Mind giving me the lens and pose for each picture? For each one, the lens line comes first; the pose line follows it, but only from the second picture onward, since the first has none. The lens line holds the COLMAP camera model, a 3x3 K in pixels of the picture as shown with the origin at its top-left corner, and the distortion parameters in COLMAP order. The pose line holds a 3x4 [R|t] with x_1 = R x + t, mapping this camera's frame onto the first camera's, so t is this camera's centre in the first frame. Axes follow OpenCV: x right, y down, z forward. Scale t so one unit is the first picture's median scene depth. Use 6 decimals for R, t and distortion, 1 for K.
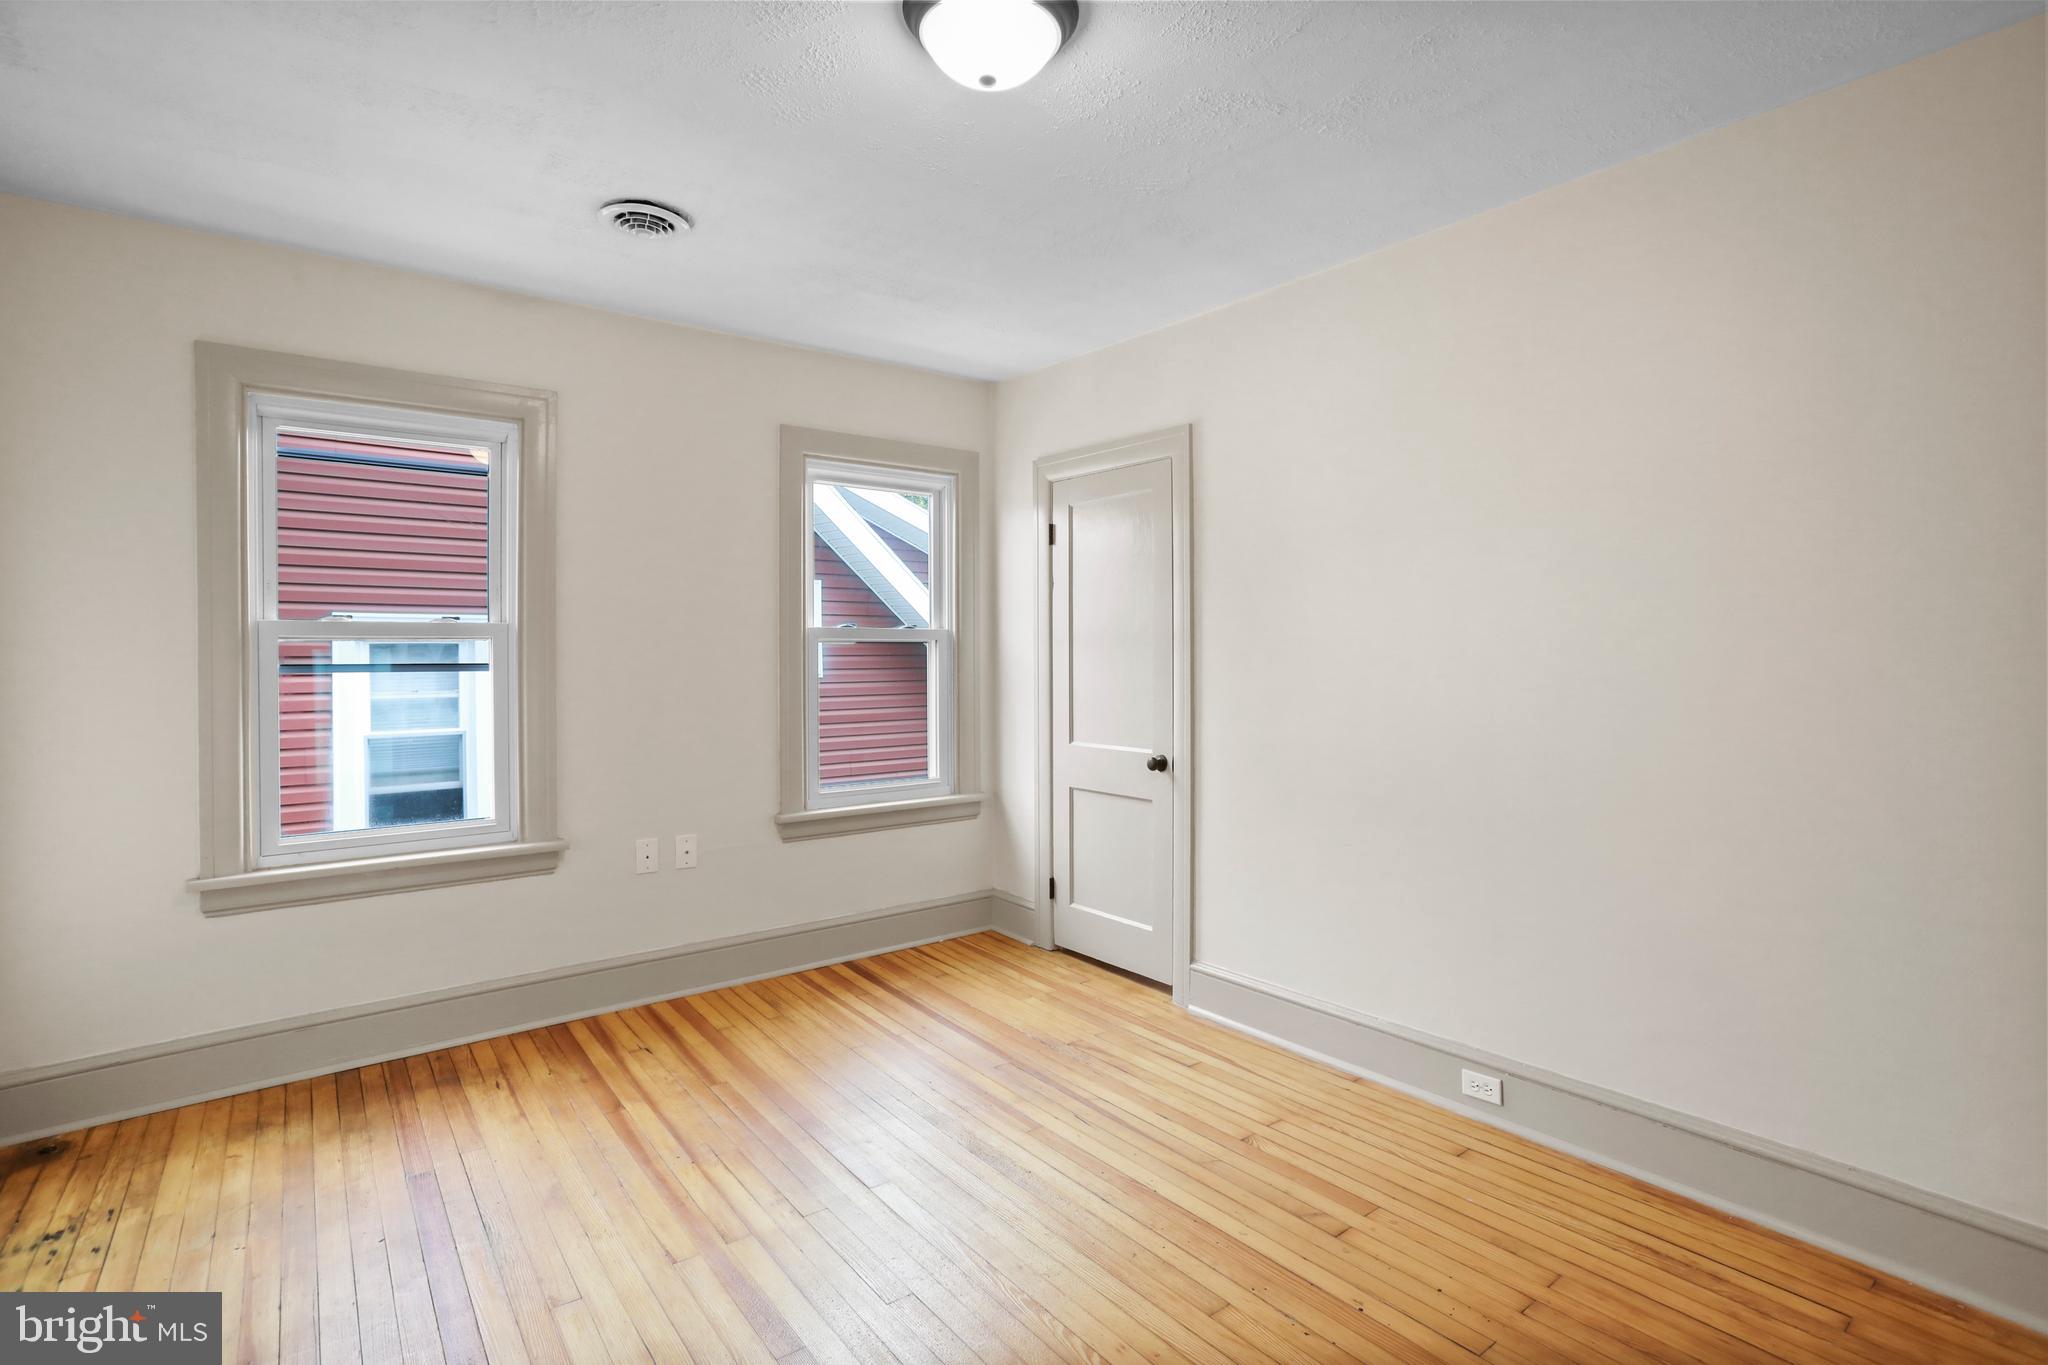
lens RADIAL K [[993.0, 0, 1027.8], [0, 993.0, 664.1], [0, 0, 1]] dist [-0.064608, 0.035542]
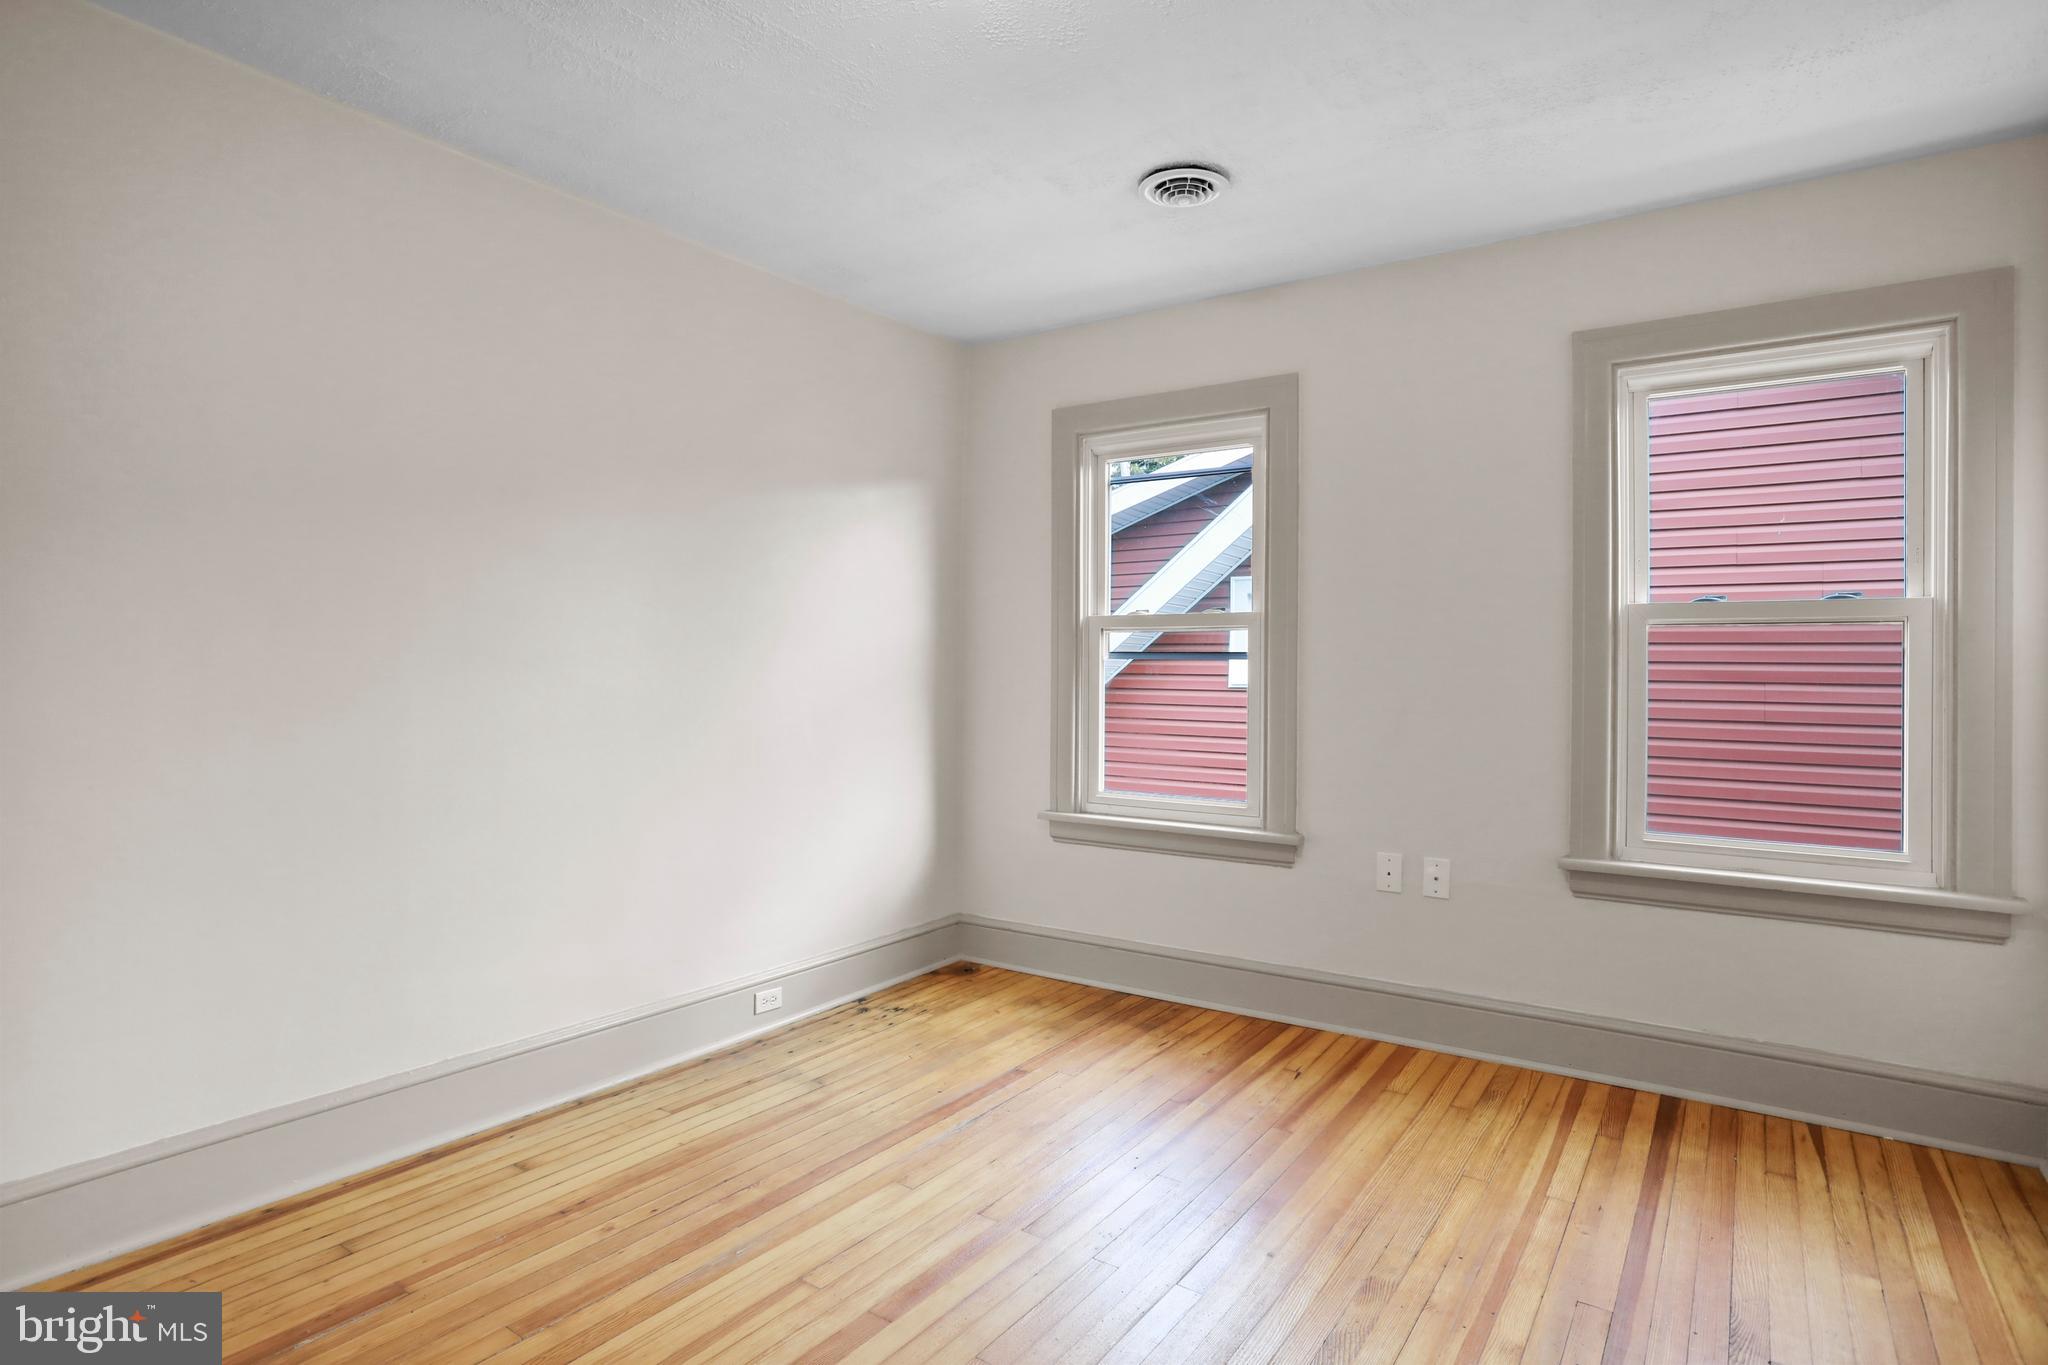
lens RADIAL K [[1134.2, 0, 1018.9], [0, 1134.2, 650.2], [0, 0, 1]] dist [-0.015312, 0.001746]
pose [[0.265226, 0.005195, -0.964172, 0.543643], [-0.003700, 0.999984, 0.004371, -0.006915], [0.964179, 0.002408, 0.265241, 0.448908]]
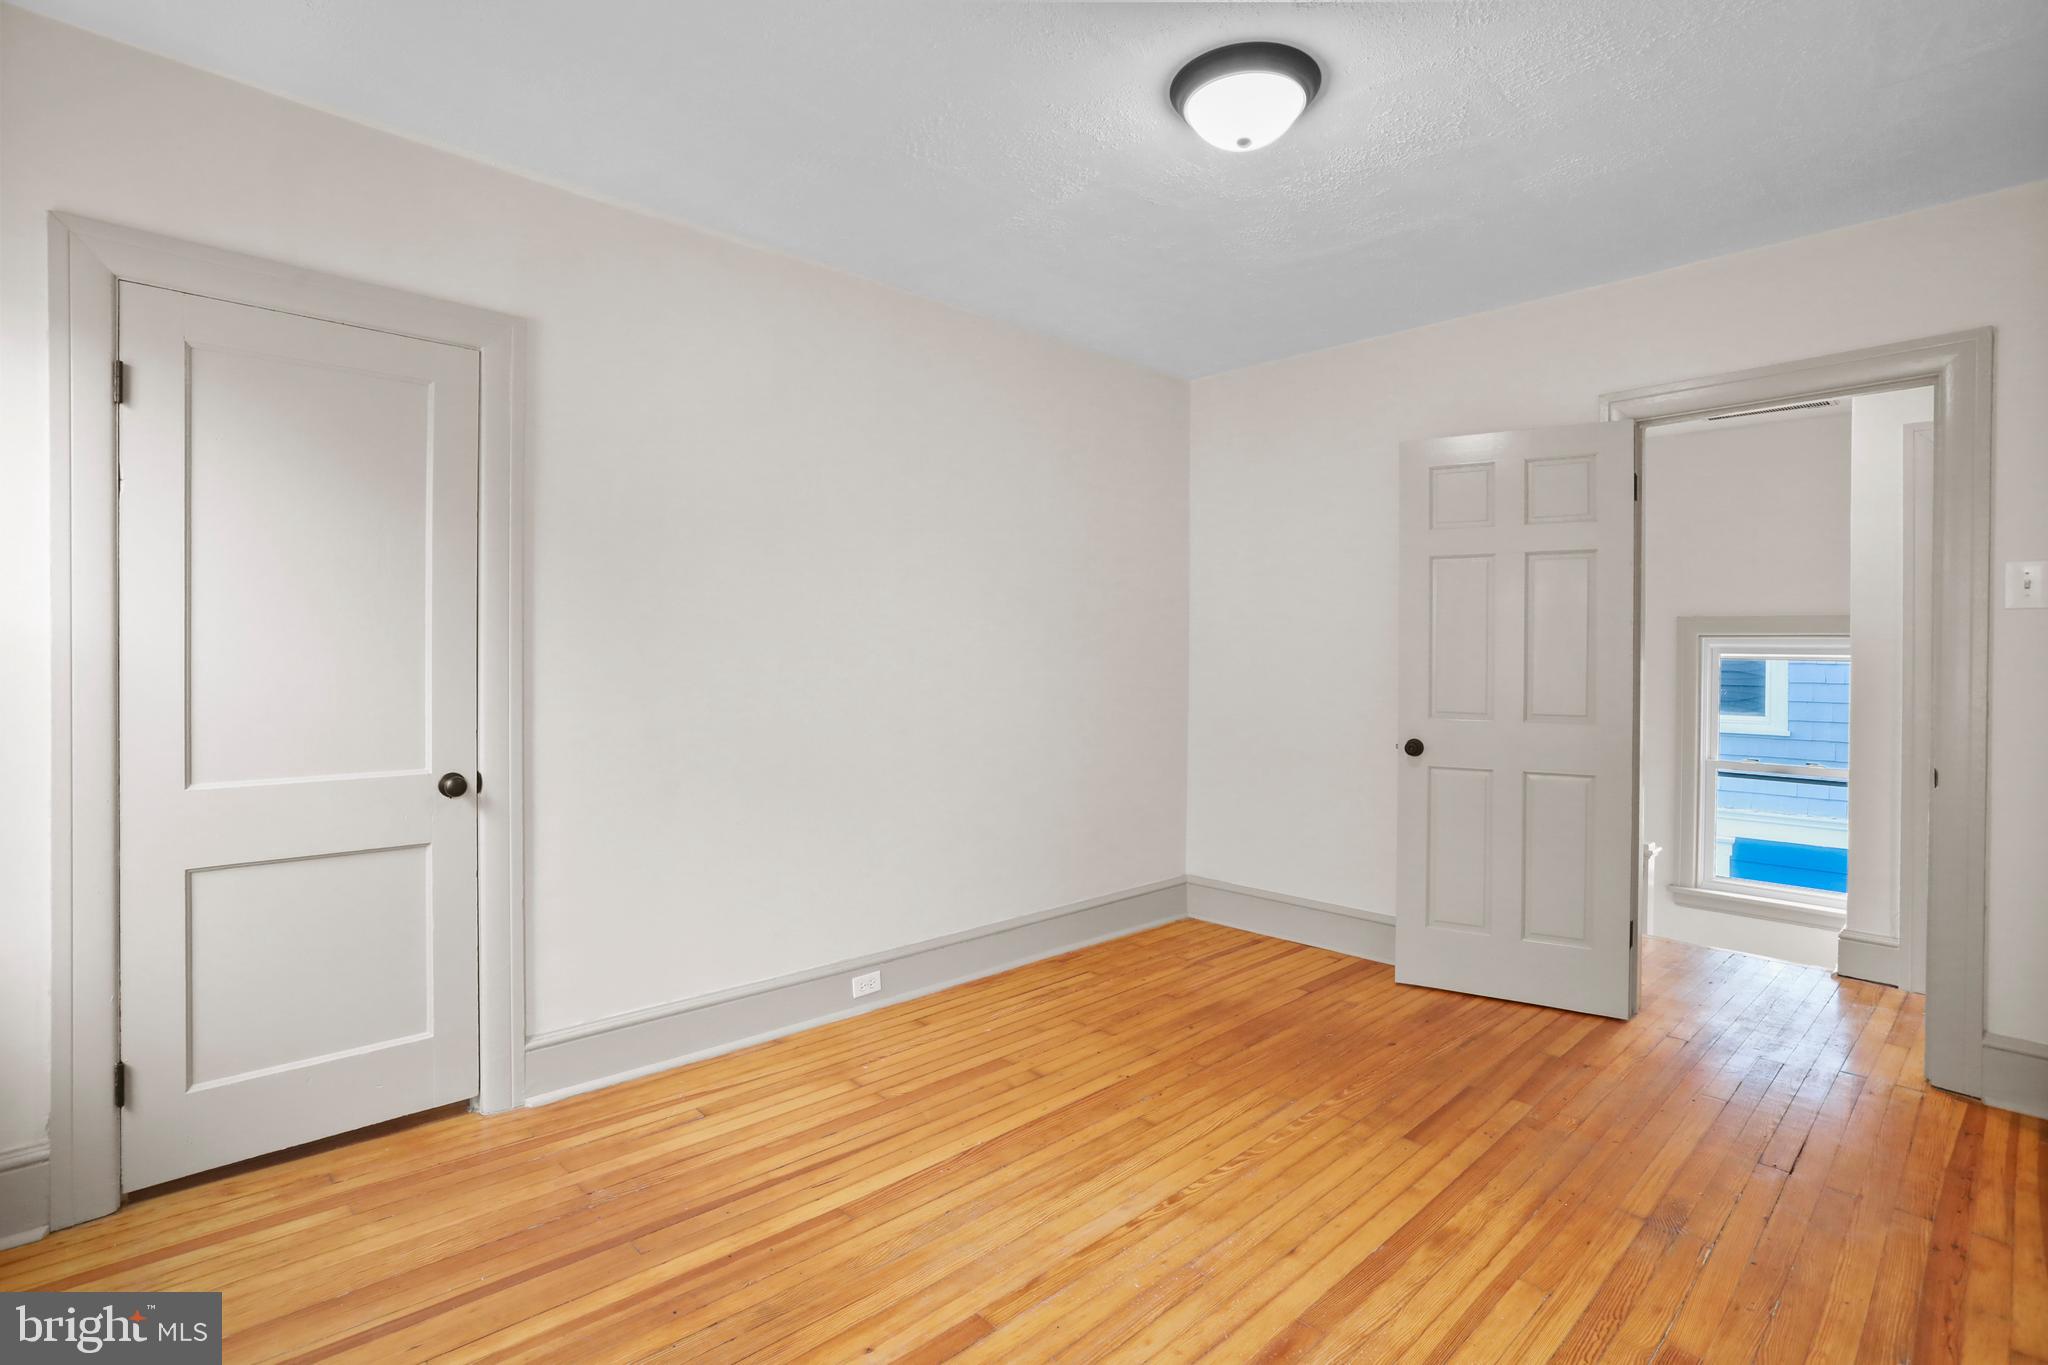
lens RADIAL K [[993.0, 0, 1027.8], [0, 993.0, 664.1], [0, 0, 1]] dist [-0.064608, 0.035542]
pose [[-0.108343, -0.009922, 0.994064, -0.675043], [0.002542, 0.999944, 0.010257, 0.011976], [-0.994110, 0.003638, -0.108312, 0.786021]]
